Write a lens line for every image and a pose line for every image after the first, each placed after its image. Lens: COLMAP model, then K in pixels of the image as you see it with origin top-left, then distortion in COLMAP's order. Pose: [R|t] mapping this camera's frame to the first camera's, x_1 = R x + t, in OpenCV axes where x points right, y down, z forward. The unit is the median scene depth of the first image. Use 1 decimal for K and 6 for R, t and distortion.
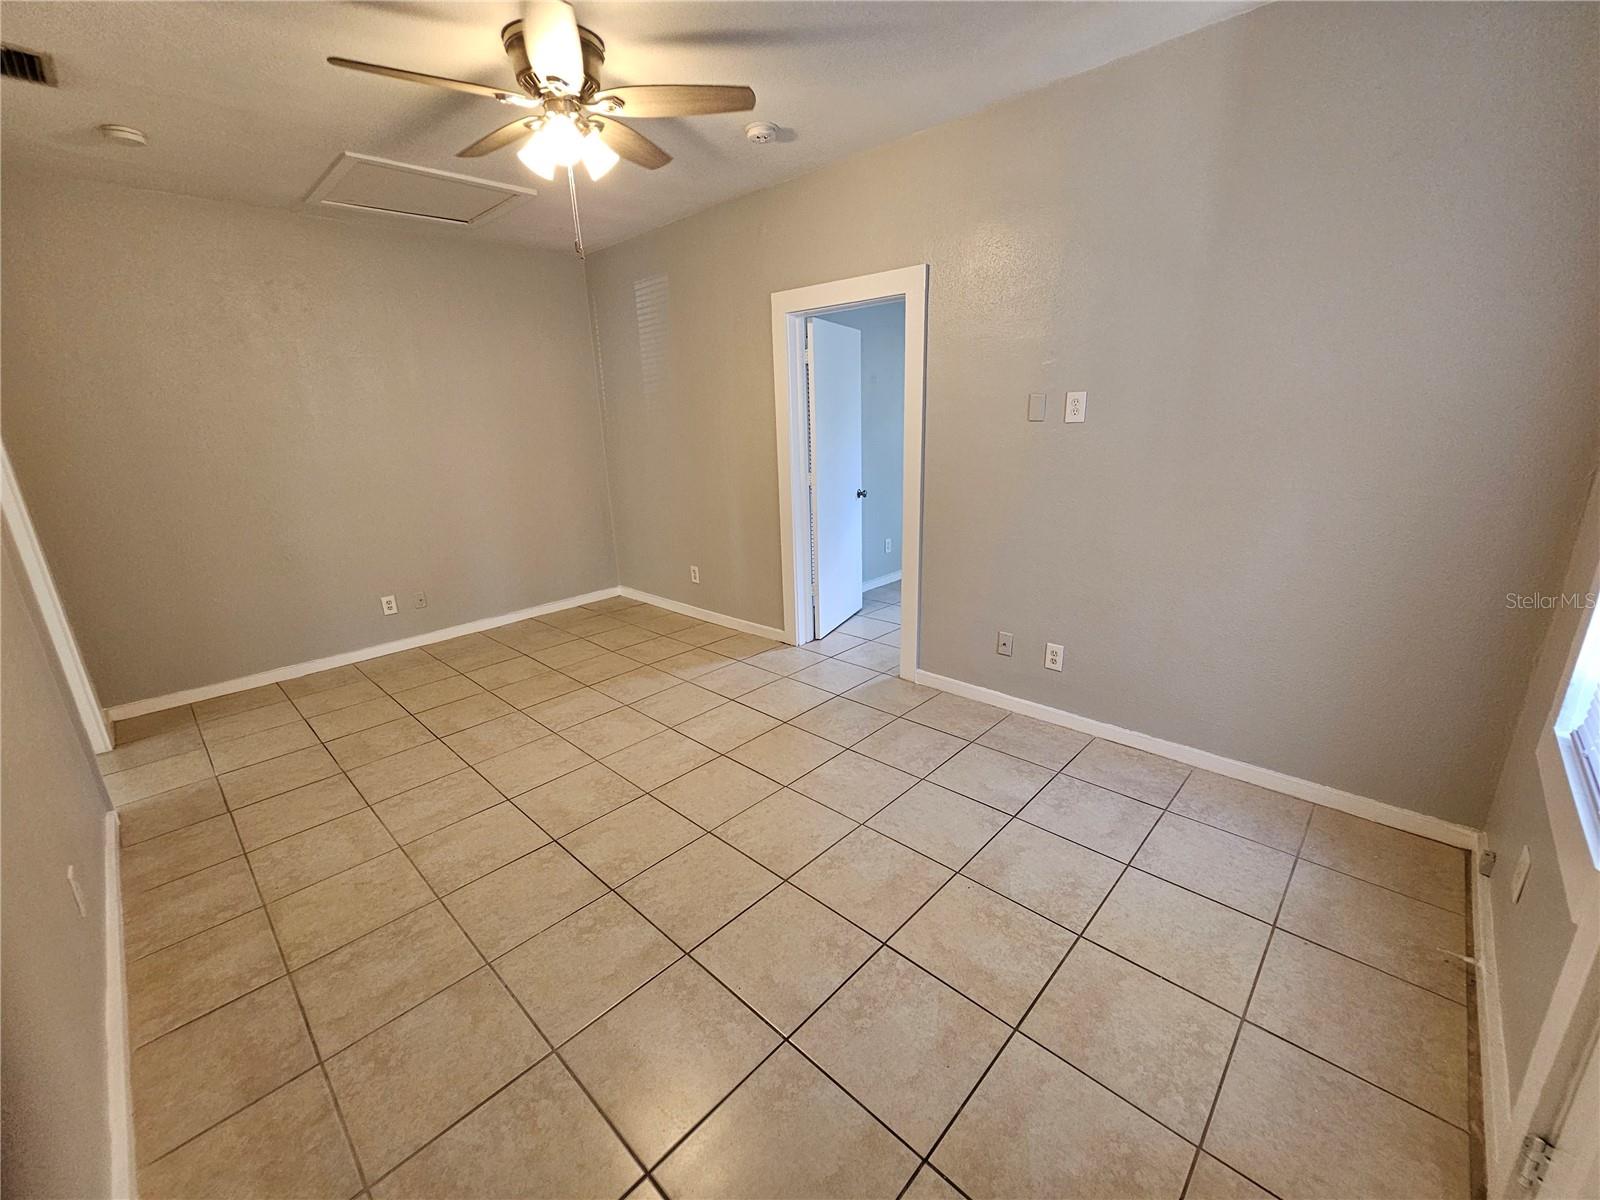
lens RADIAL K [[656.7, 0, 794.0], [0, 656.7, 599.5], [0, 0, 1]] dist [-0.003460, 0.002451]
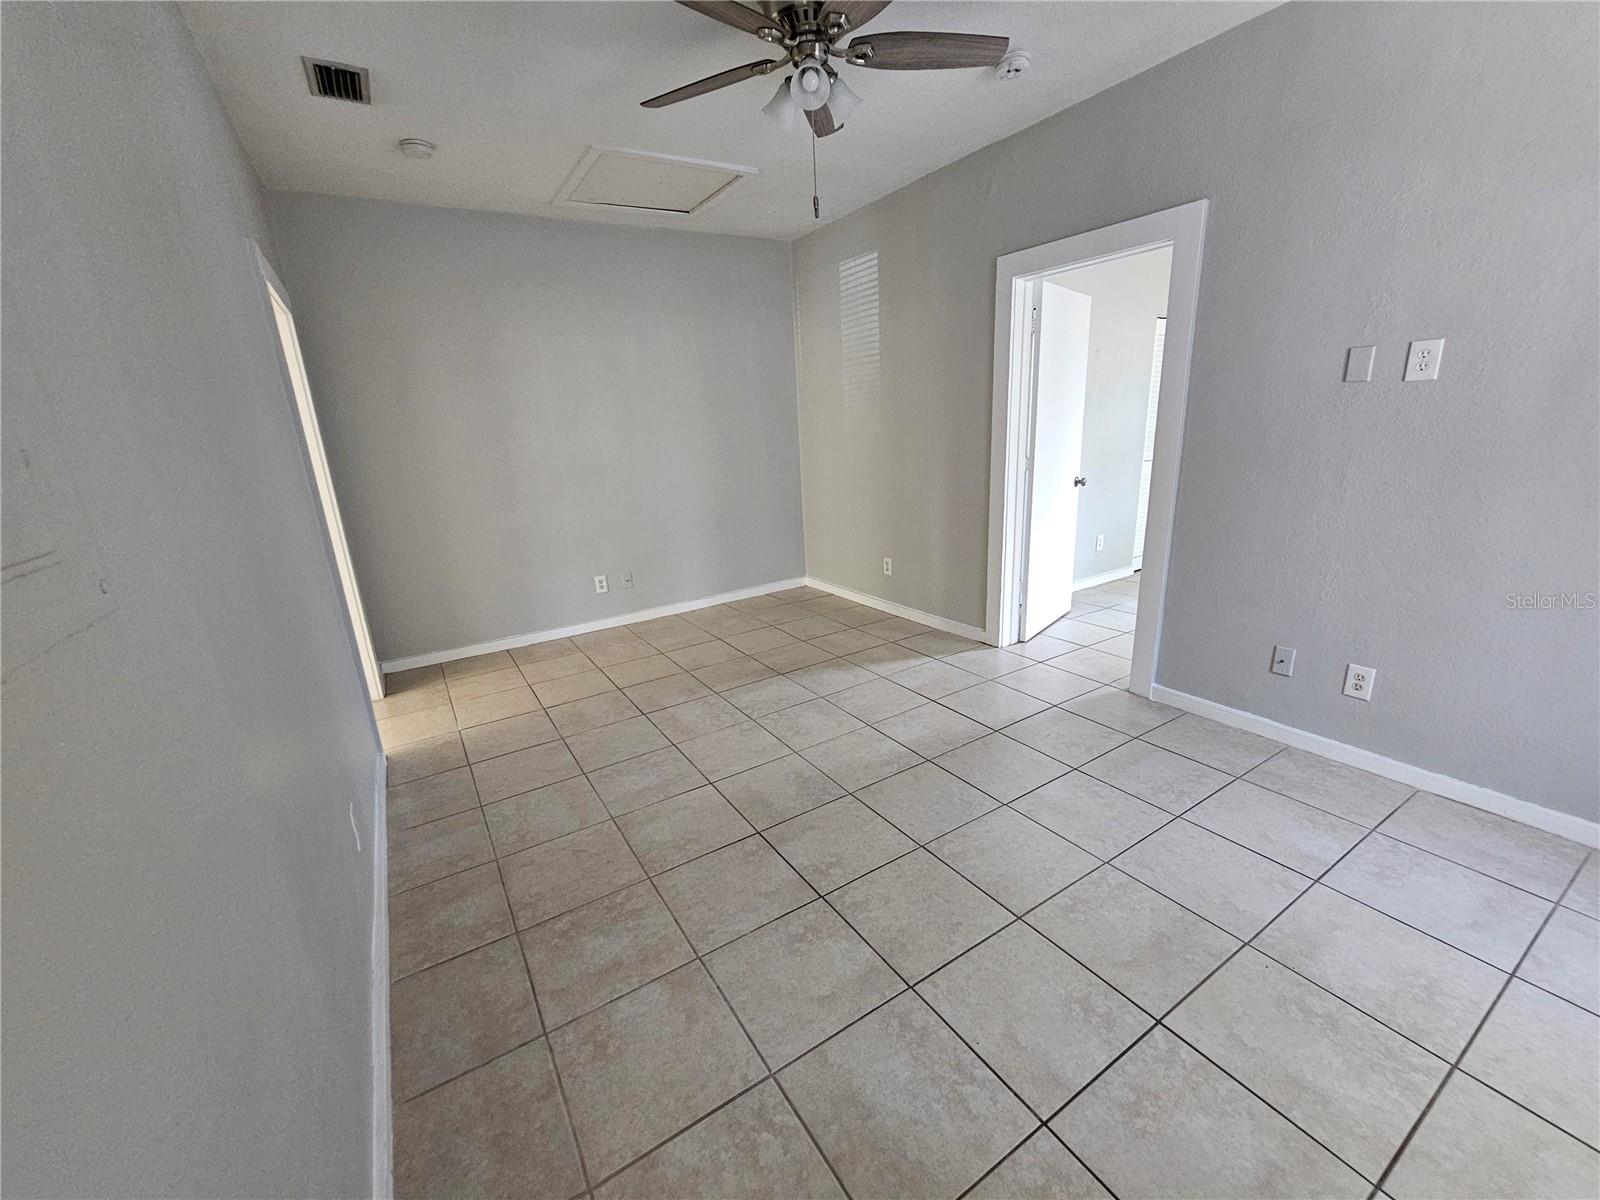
lens RADIAL K [[656.7, 0, 796.6], [0, 656.7, 599.8], [0, 0, 1]] dist [-0.003460, 0.002451]
pose [[0.968907, 0.048109, -0.242703, -0.102473], [-0.046965, 0.998841, 0.010500, 0.016126], [0.242927, 0.001225, 0.970044, 0.091698]]
